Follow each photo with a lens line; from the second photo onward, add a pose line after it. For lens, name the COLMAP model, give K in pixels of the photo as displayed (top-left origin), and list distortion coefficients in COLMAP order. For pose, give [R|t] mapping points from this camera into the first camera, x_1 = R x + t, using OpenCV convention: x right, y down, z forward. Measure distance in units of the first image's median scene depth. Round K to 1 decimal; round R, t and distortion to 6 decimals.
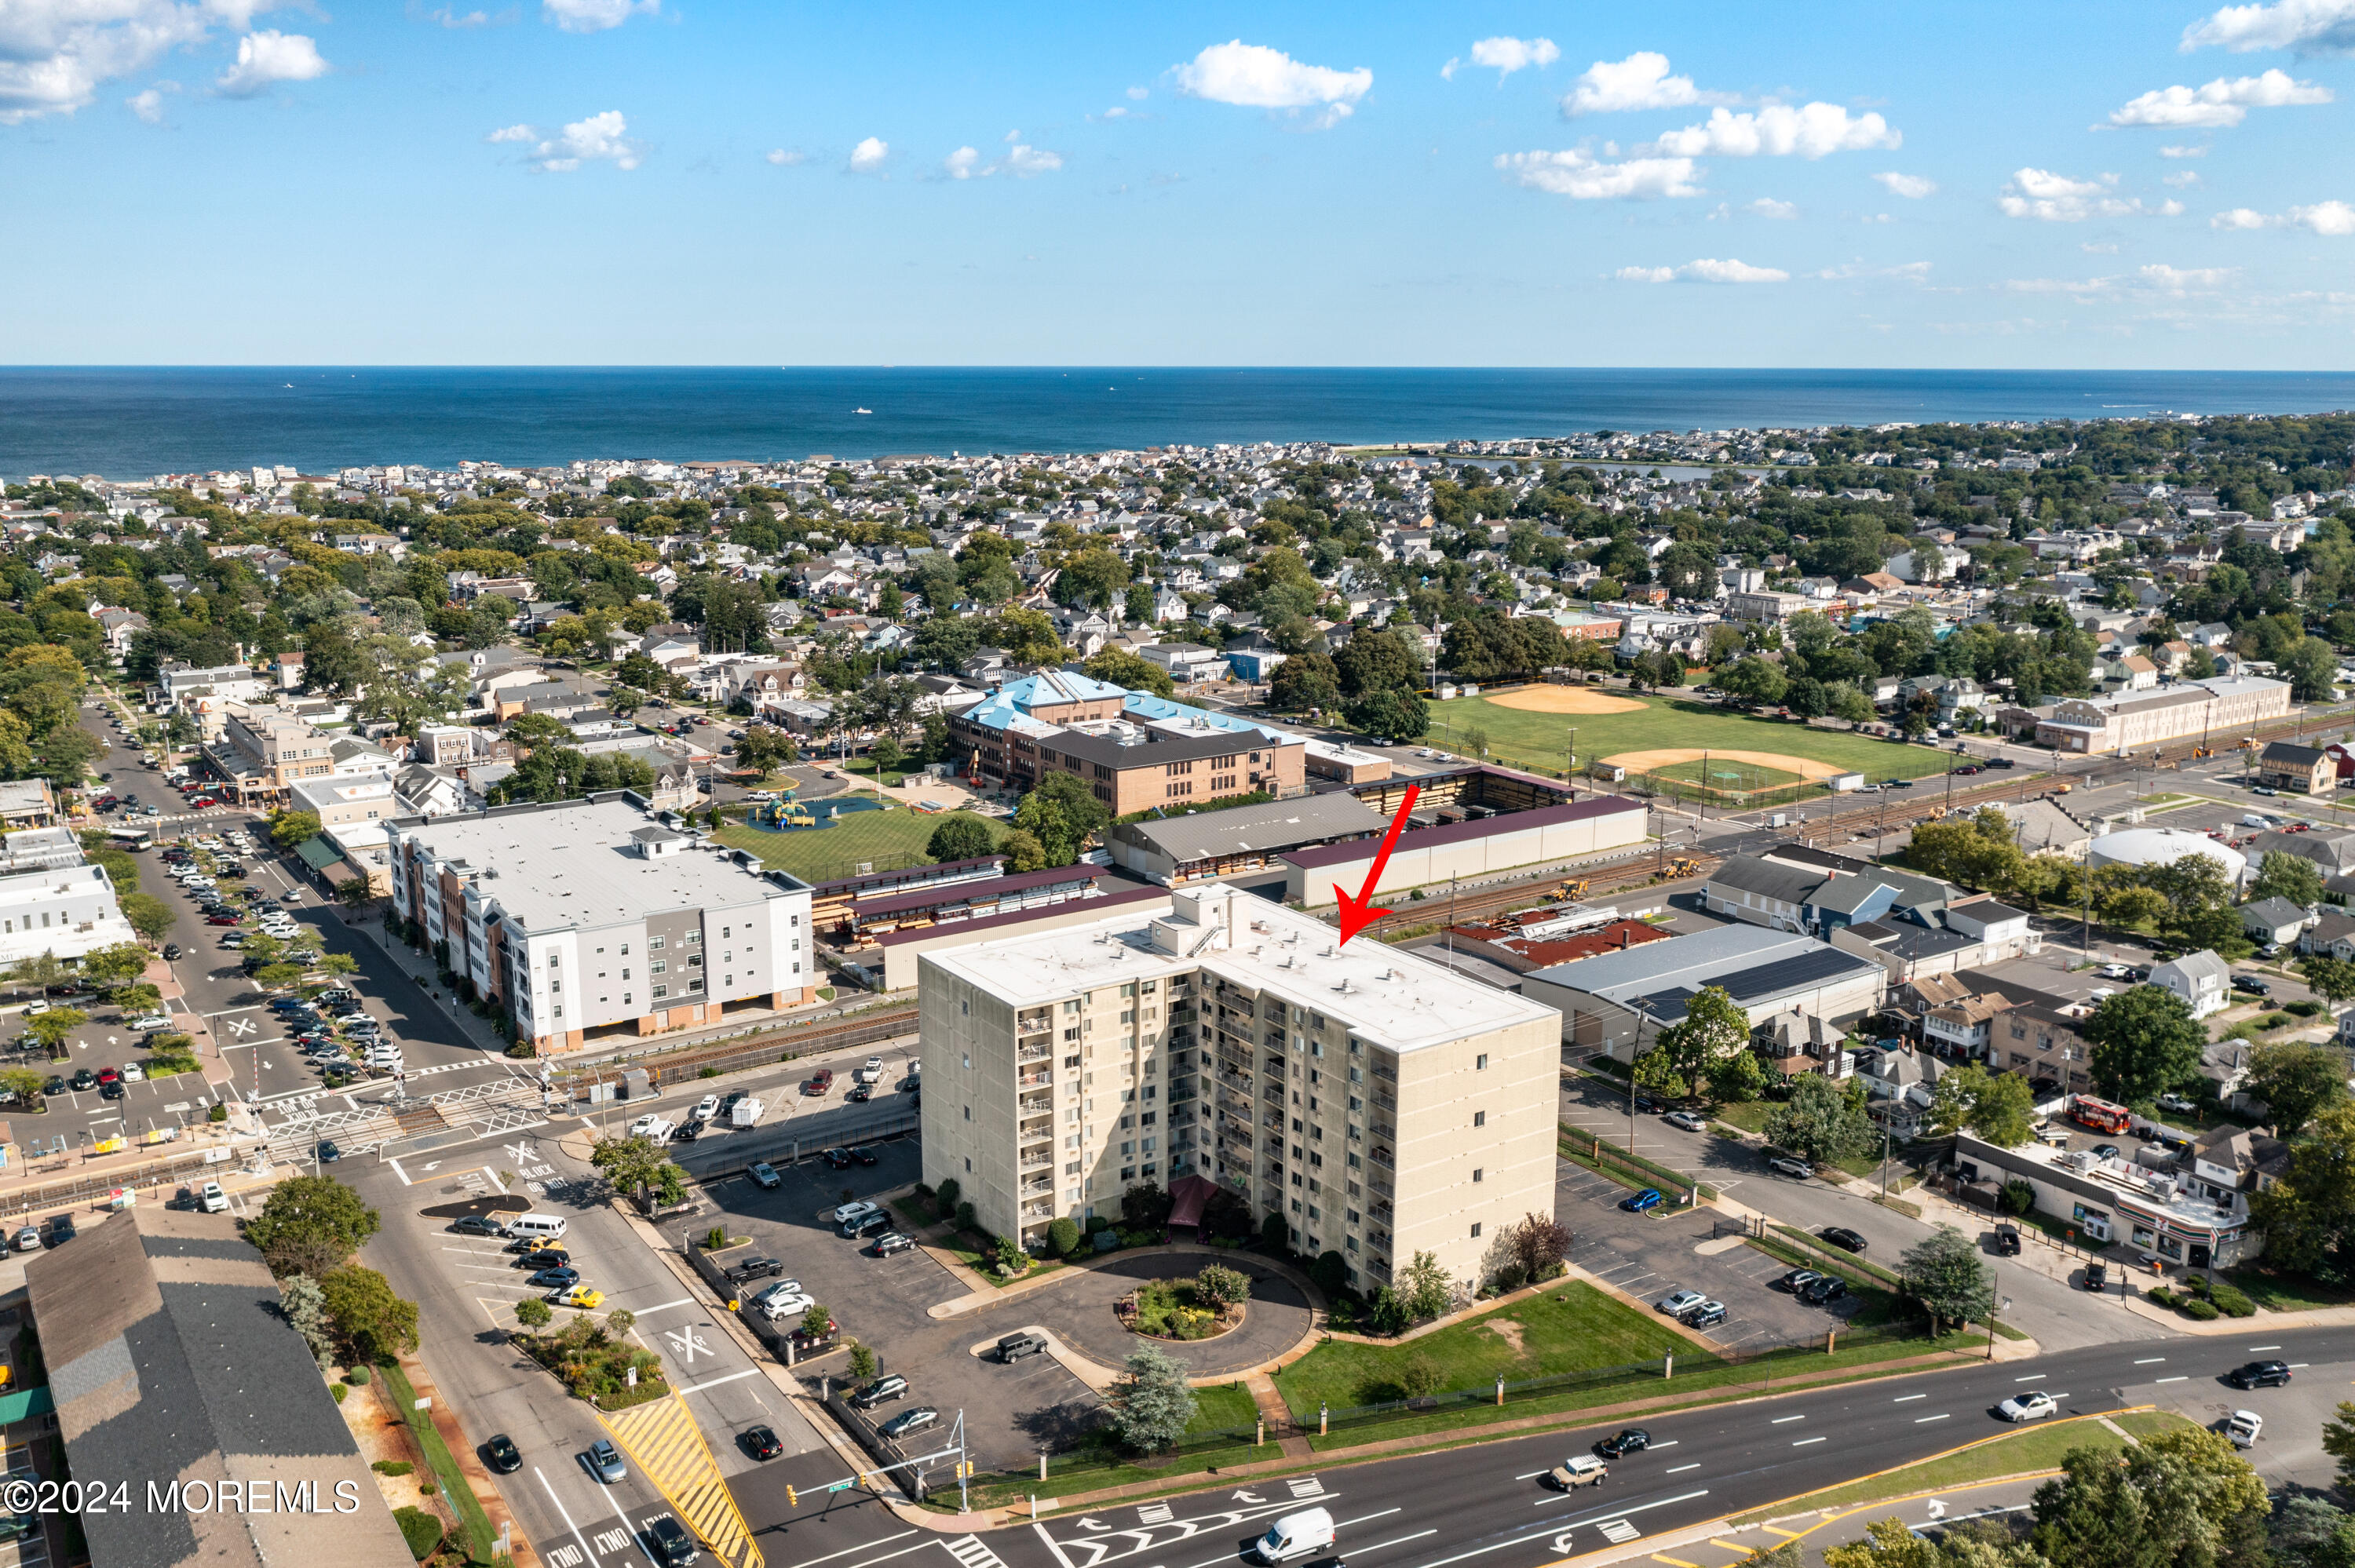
lens RADIAL K [[1967.1, 0, 1177.5], [0, 1967.1, 784.0], [0, 0, 1]] dist [-0.003753, 0.000675]
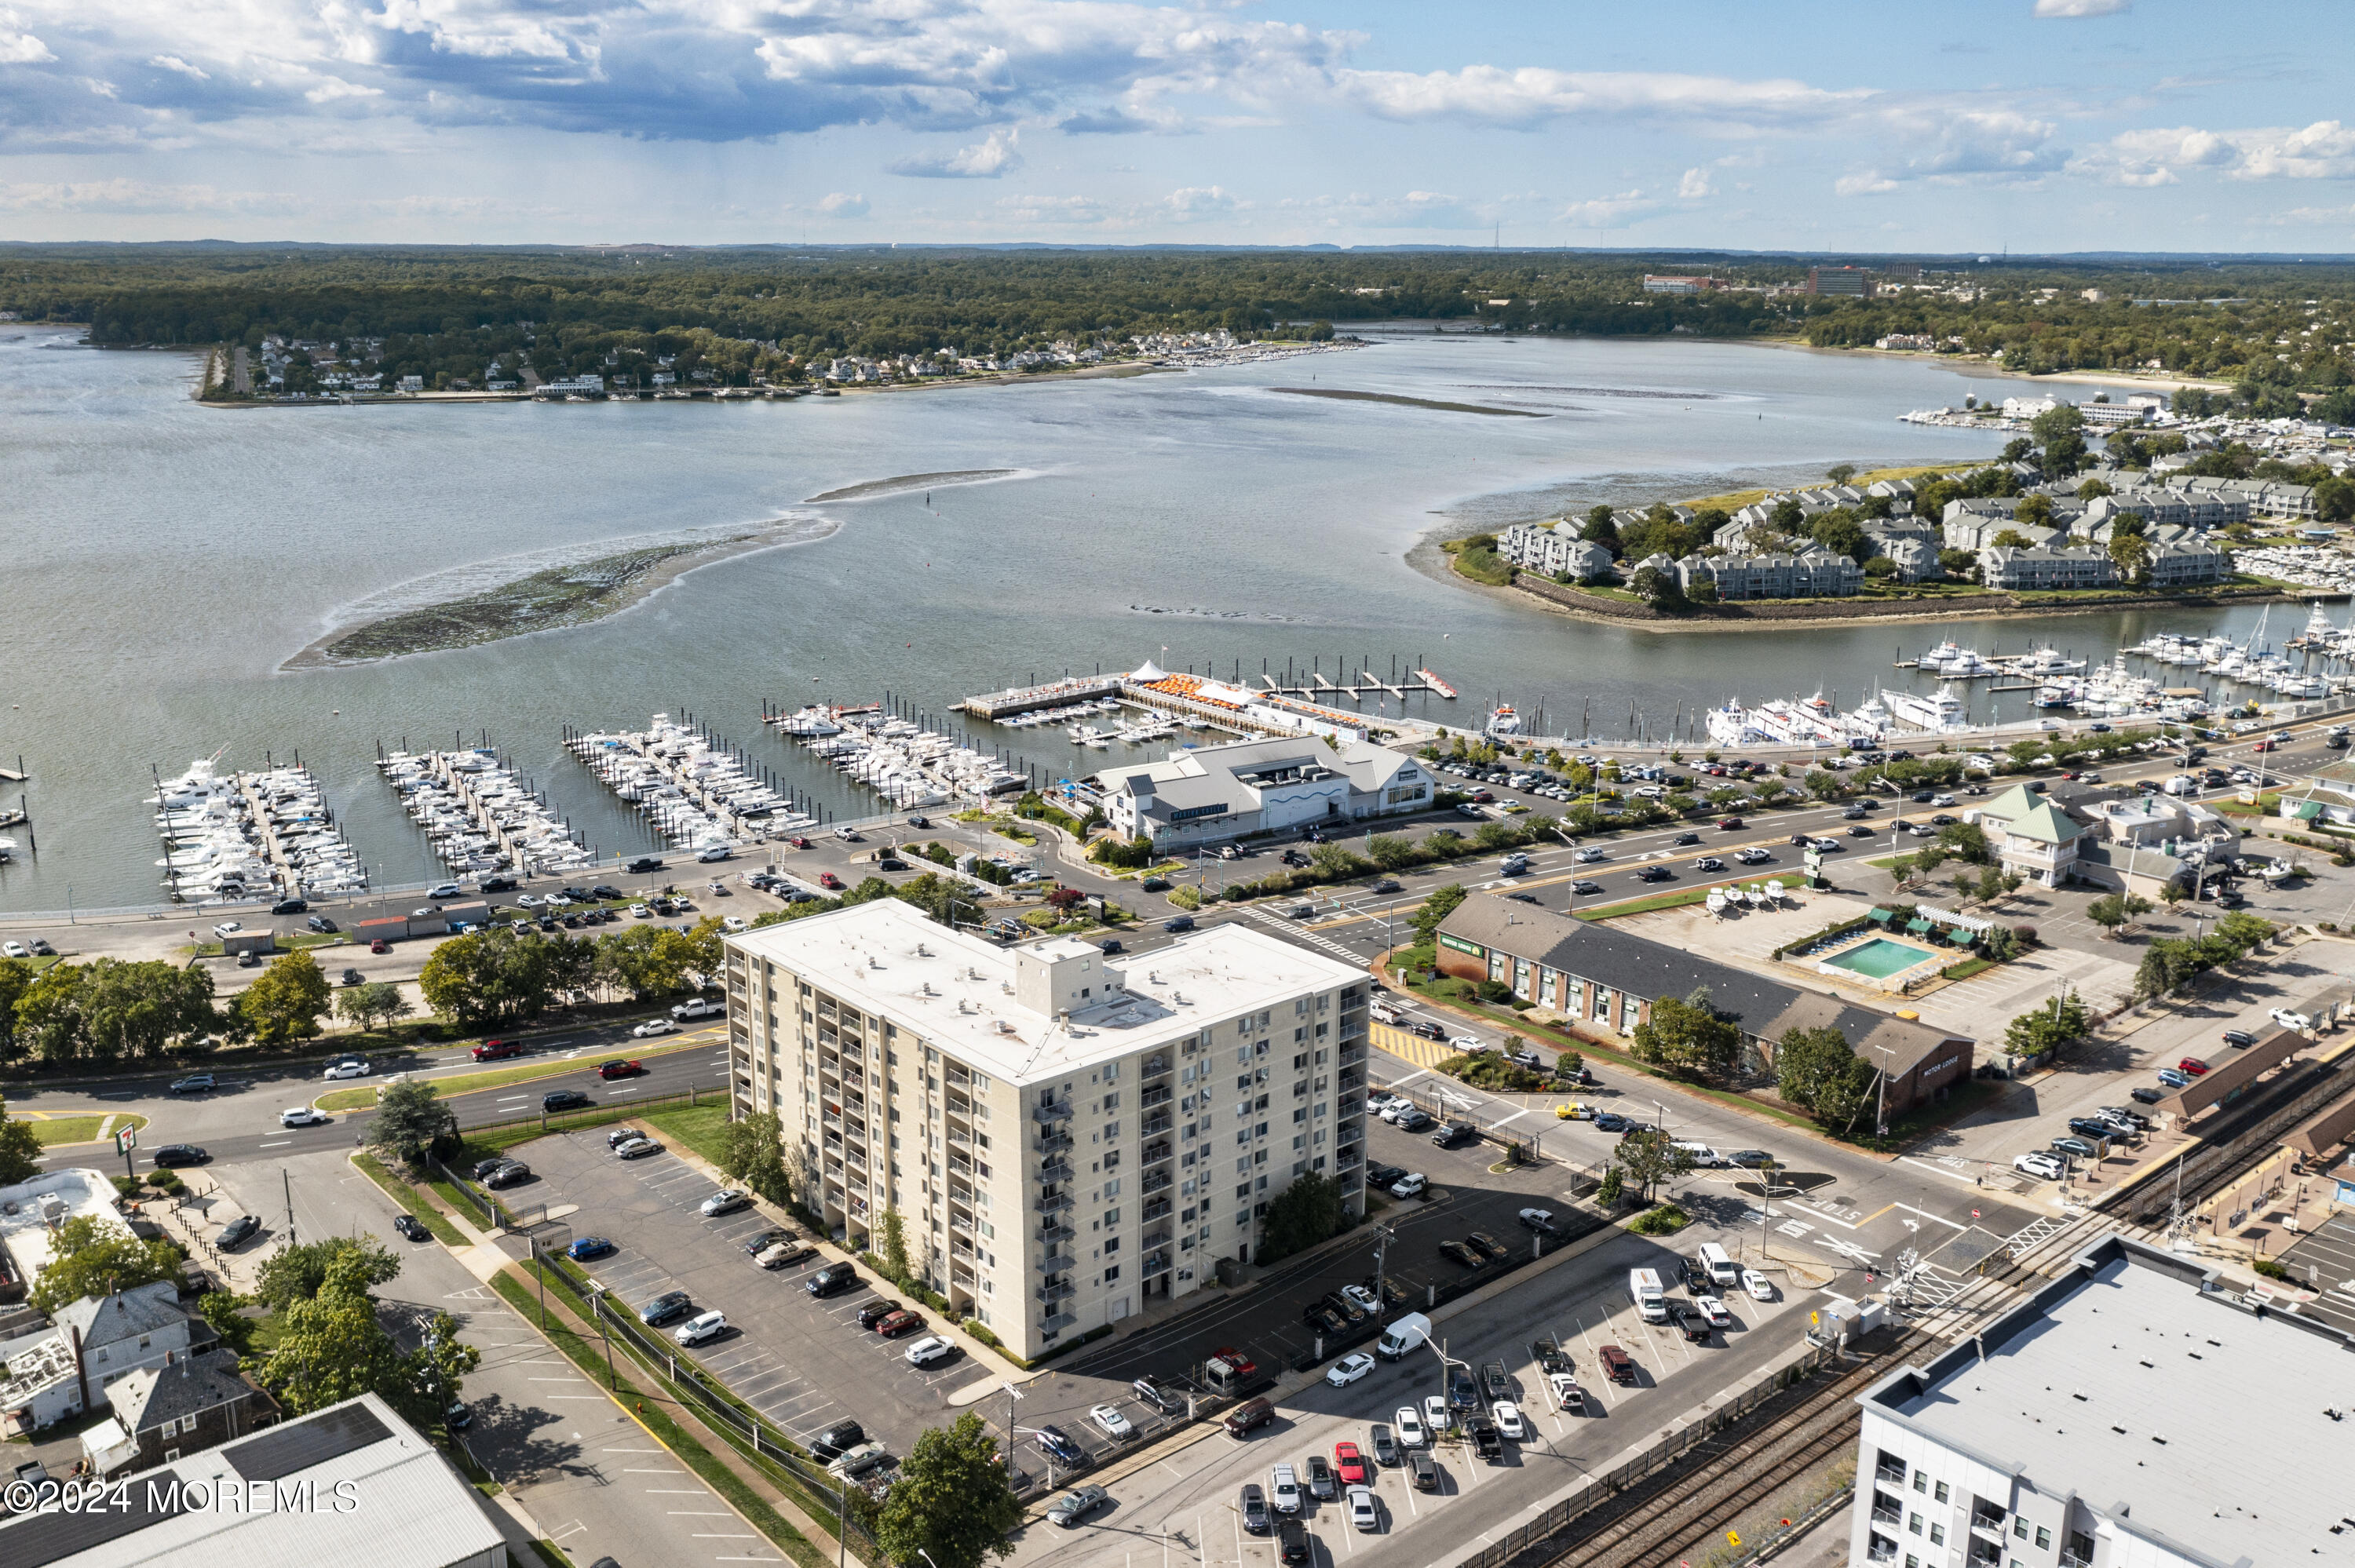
lens RADIAL K [[2025.8, 0, 1177.5], [0, 2025.8, 784.0], [0, 0, 1]] dist [-0.011671, 0.000032]
pose [[-0.993177, 0.021130, -0.114688, 0.067205], [-0.033829, 0.888959, 0.456736, -0.422652], [0.111604, 0.457499, -0.882179, 1.754699]]
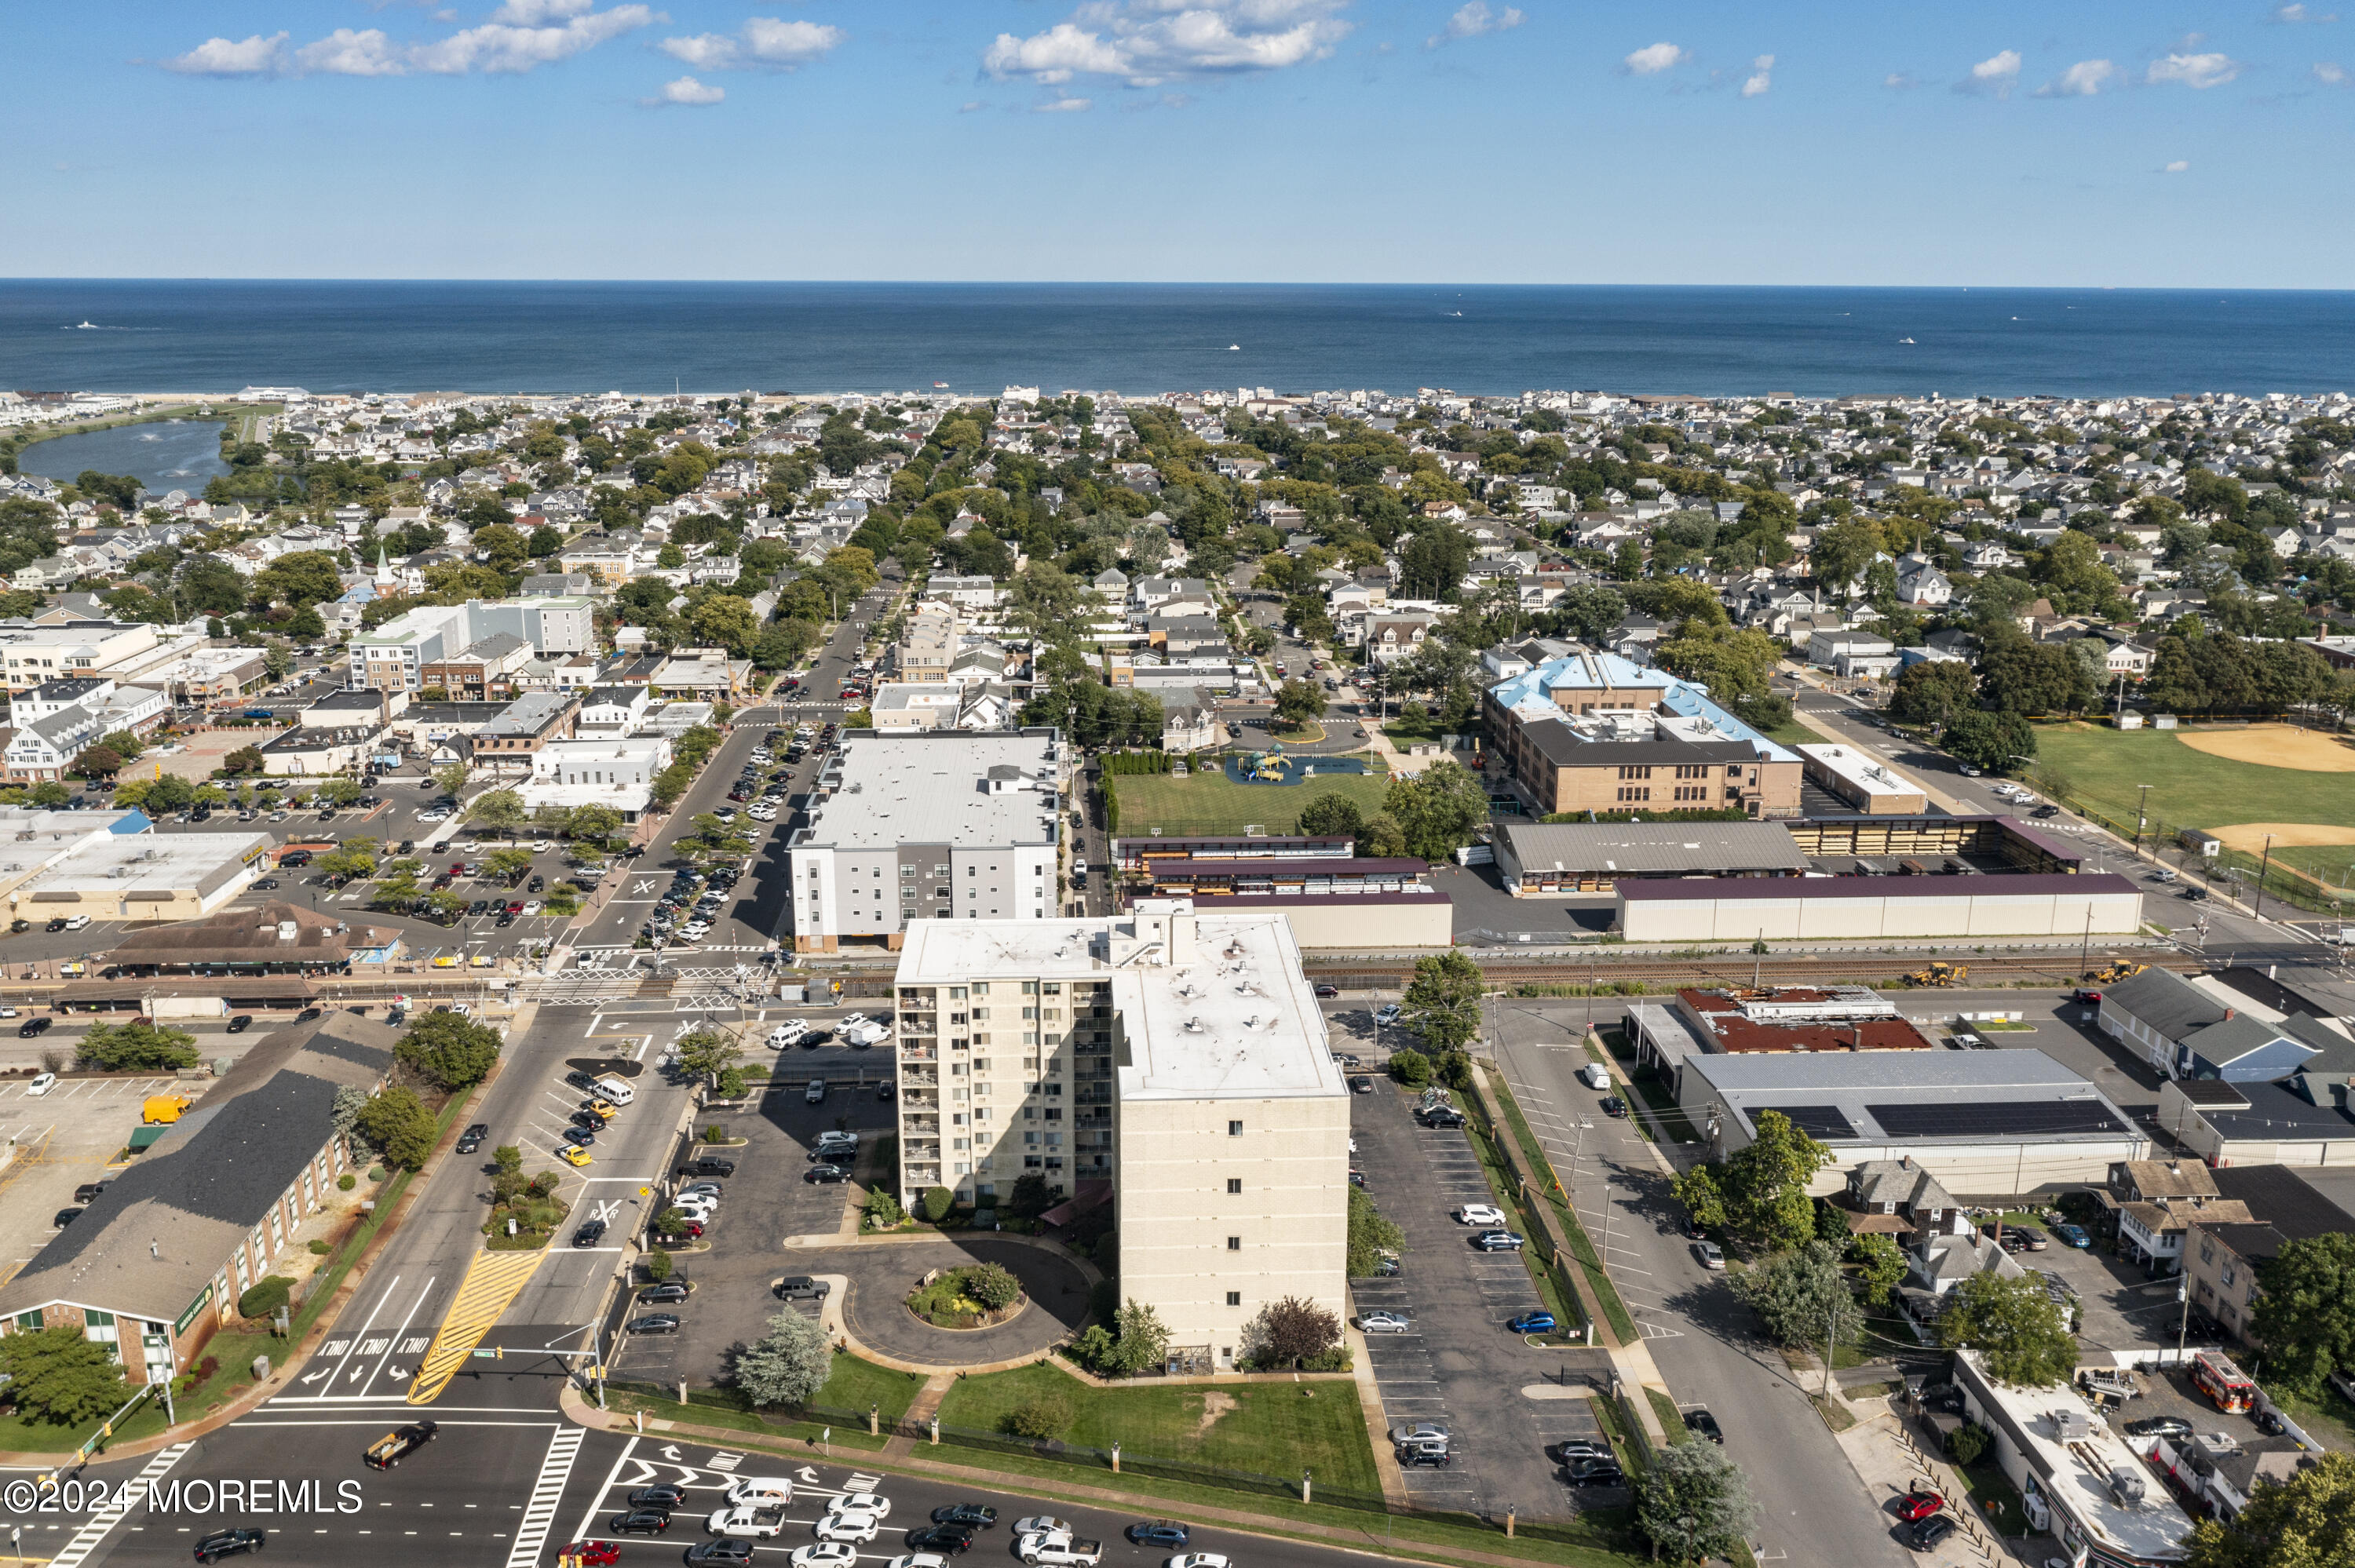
lens RADIAL K [[1974.1, 0, 1177.5], [0, 1974.1, 784.0], [0, 0, 1]] dist [-0.002417, 0.005697]
pose [[0.855473, 0.133154, -0.500436, 0.513512], [-0.113519, 0.991091, 0.069652, -0.077566], [0.505252, -0.002776, 0.862967, 0.134361]]
